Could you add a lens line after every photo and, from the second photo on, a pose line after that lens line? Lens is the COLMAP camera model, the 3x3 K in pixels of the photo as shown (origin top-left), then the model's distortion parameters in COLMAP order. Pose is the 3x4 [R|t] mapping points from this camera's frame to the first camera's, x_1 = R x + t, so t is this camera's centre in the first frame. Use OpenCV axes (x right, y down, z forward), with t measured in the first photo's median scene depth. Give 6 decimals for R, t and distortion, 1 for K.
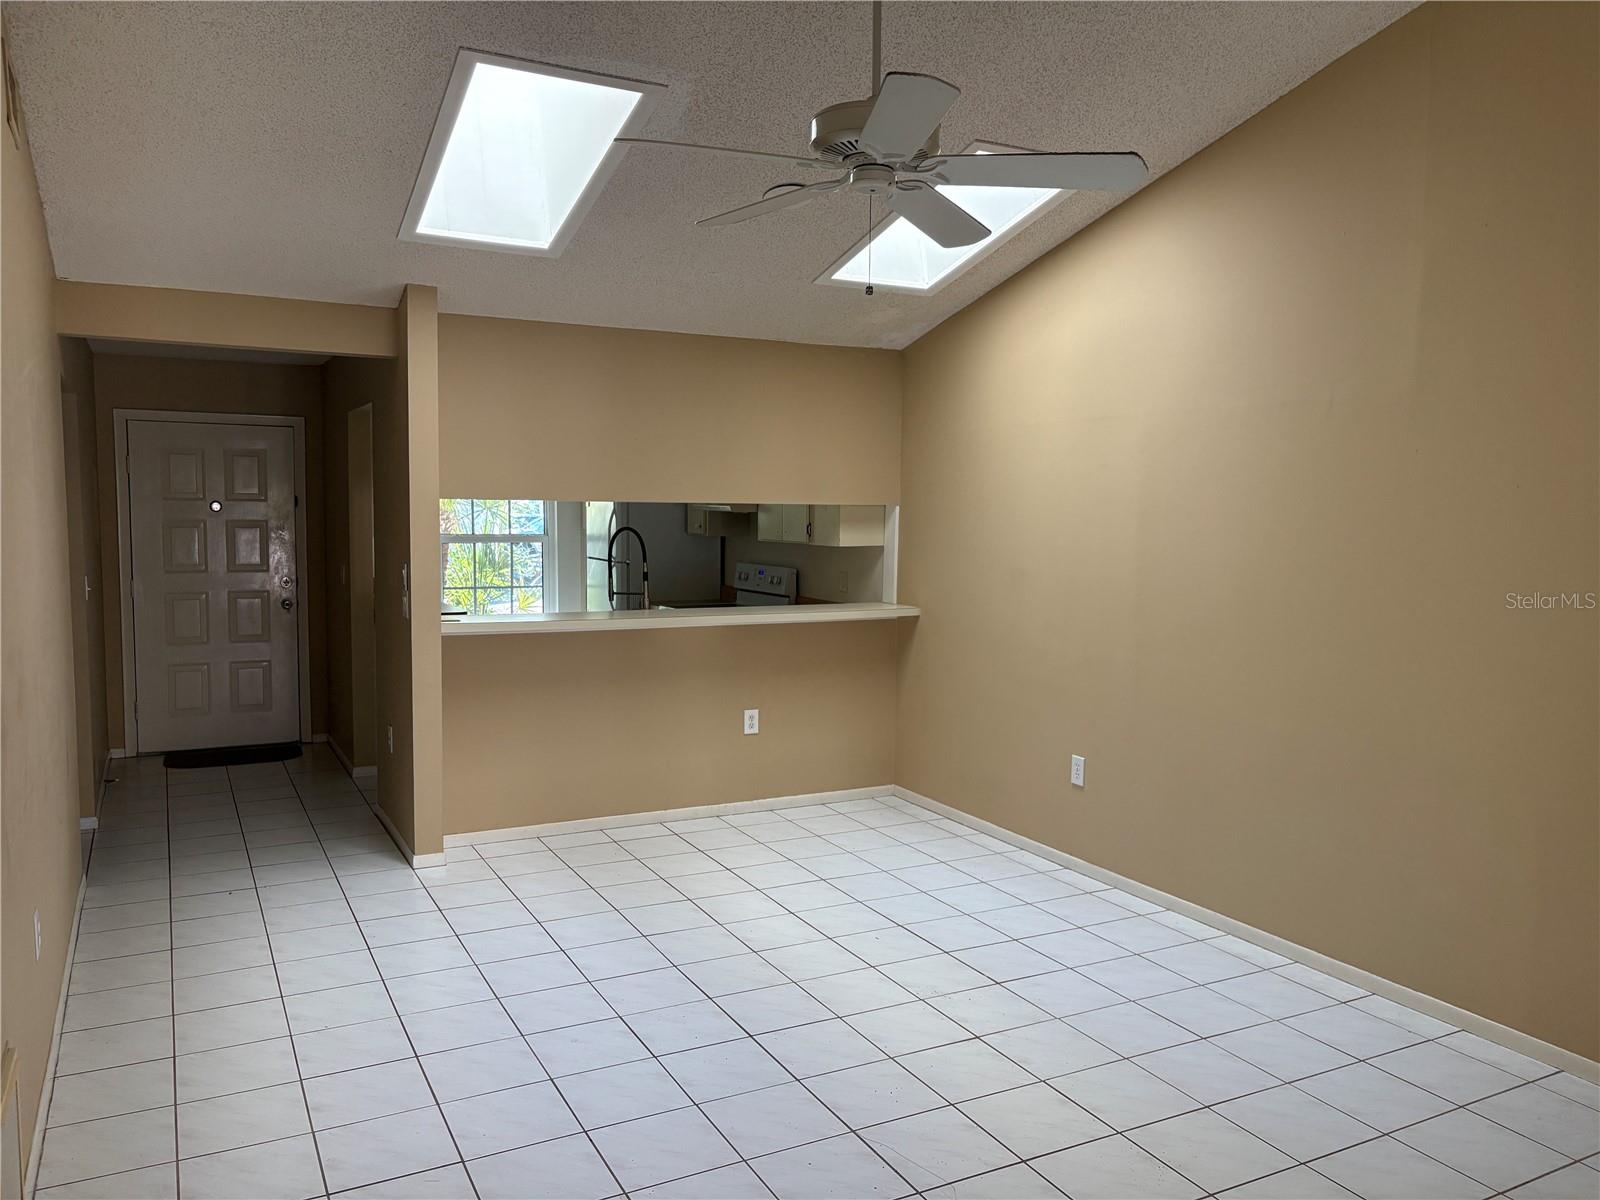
lens RADIAL K [[1217.6, 0, 781.9], [0, 1217.6, 535.5], [0, 0, 1]] dist [0.043099, -0.036785]
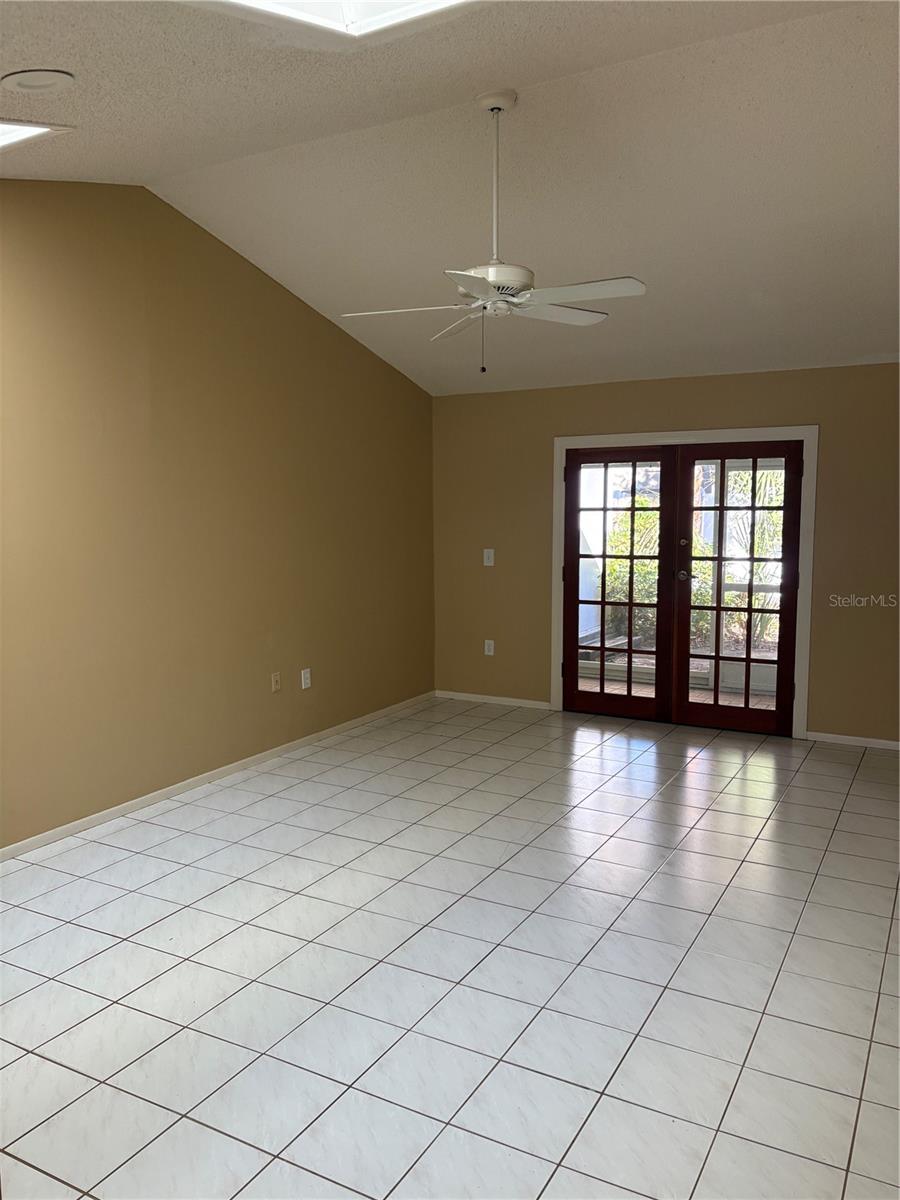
lens RADIAL K [[913.2, 0, 447.8], [0, 913.2, 609.0], [0, 0, 1]] dist [0.043099, -0.036785]
pose [[-0.561414, -0.106698, 0.820628, -0.741367], [0.014913, 0.990188, 0.138946, -0.048072], [-0.827401, 0.090245, -0.554314, 1.398757]]
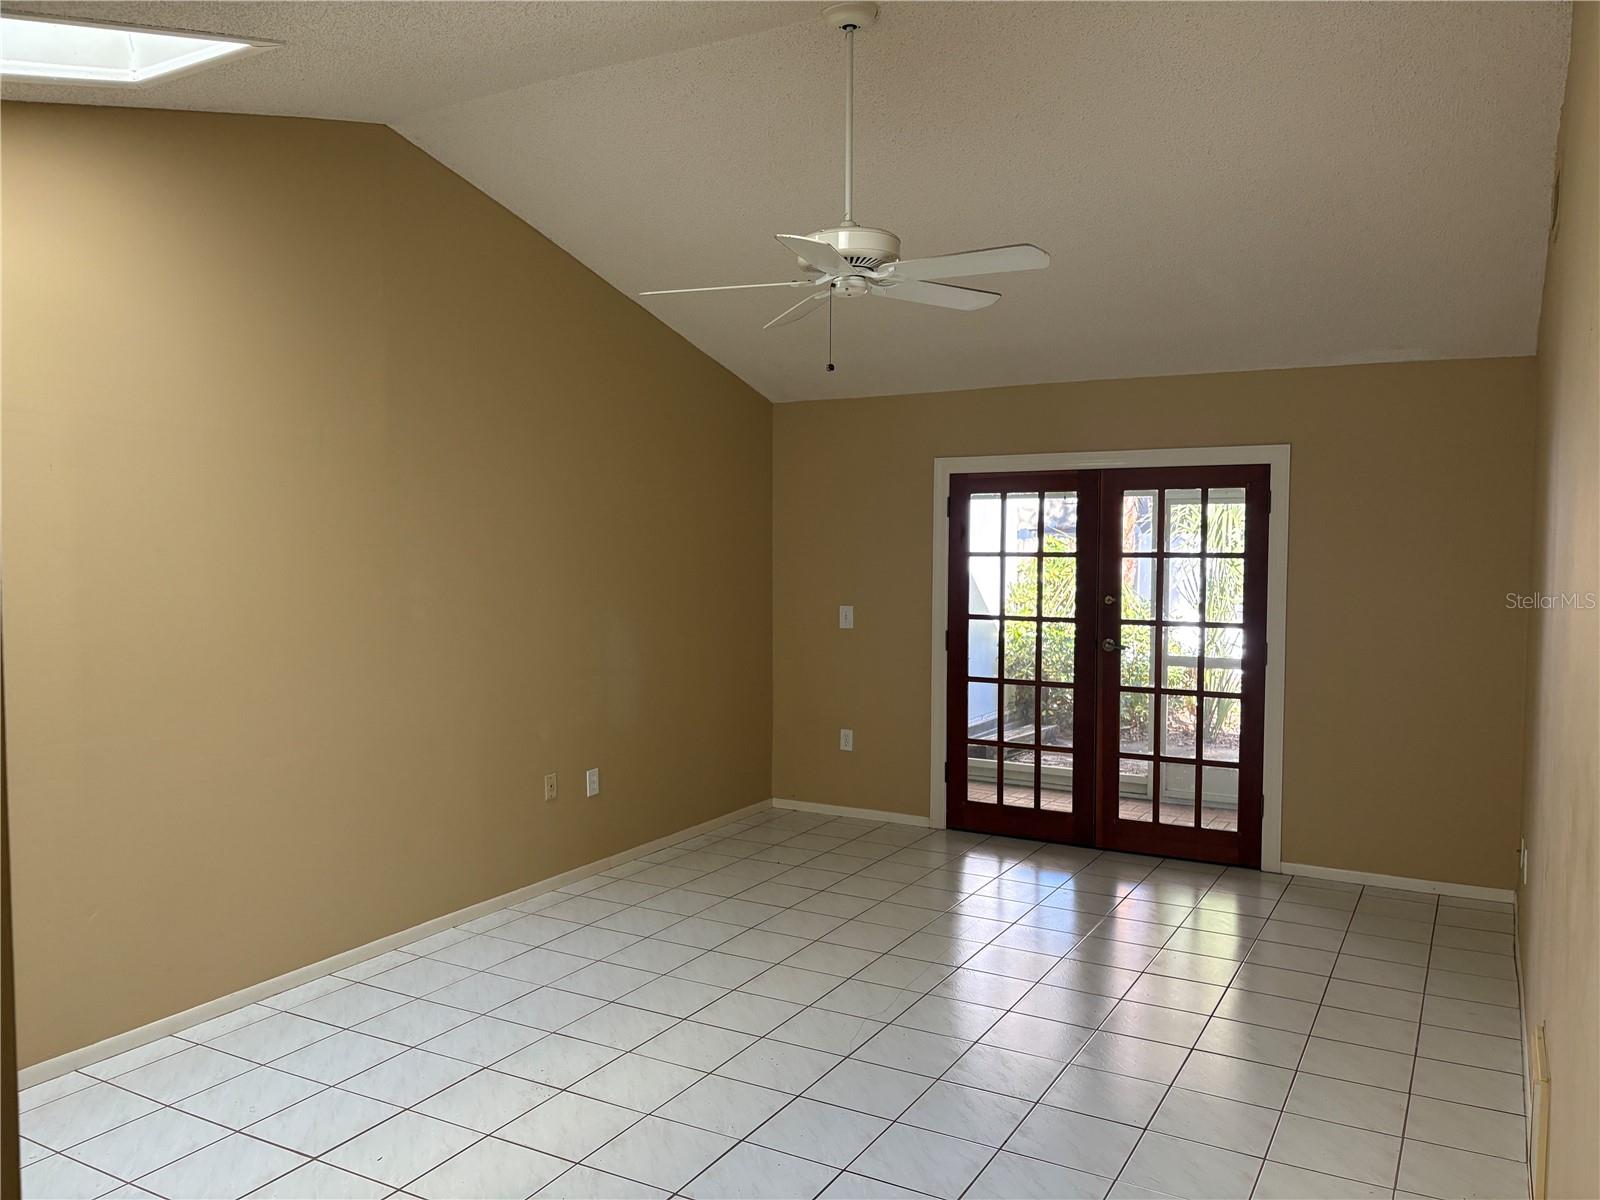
lens RADIAL K [[1217.6, 0, 805.4], [0, 1217.6, 600.6], [0, 0, 1]] dist [0.043099, -0.036785]
pose [[-0.560153, -0.055855, 0.826504, -0.728740], [0.006558, 0.997394, 0.071848, -0.049321], [-0.828363, 0.045666, -0.558327, 1.366862]]
